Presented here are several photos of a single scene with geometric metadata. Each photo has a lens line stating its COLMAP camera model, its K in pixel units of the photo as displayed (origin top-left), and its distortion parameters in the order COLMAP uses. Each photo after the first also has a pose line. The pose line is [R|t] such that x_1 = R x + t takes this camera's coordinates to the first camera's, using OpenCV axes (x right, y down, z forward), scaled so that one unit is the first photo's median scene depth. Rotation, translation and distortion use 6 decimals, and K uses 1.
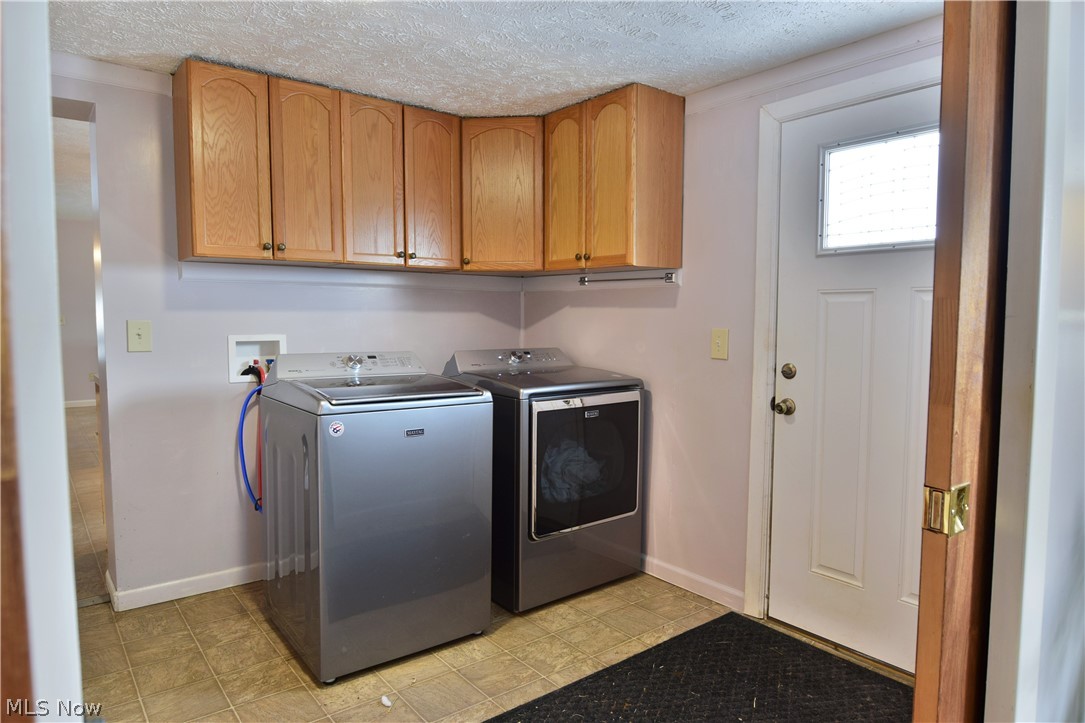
lens RADIAL K [[658.6, 0, 542.8], [0, 658.6, 361.2], [0, 0, 1]] dist [-0.006164, -0.001649]
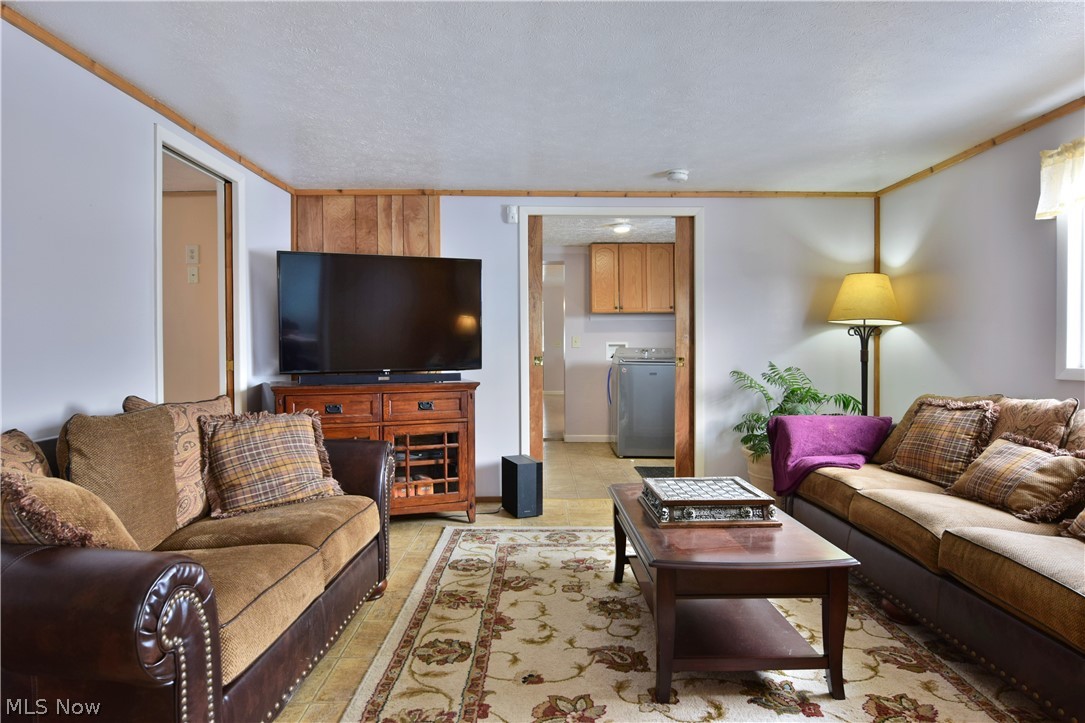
lens RADIAL K [[658.6, 0, 543.4], [0, 658.6, 358.9], [0, 0, 1]] dist [-0.006164, -0.001649]
pose [[0.786519, 0.001586, -0.617564, 0.959929], [-0.034604, 0.998539, -0.041508, 0.147542], [0.616596, 0.054017, 0.785425, -1.217369]]
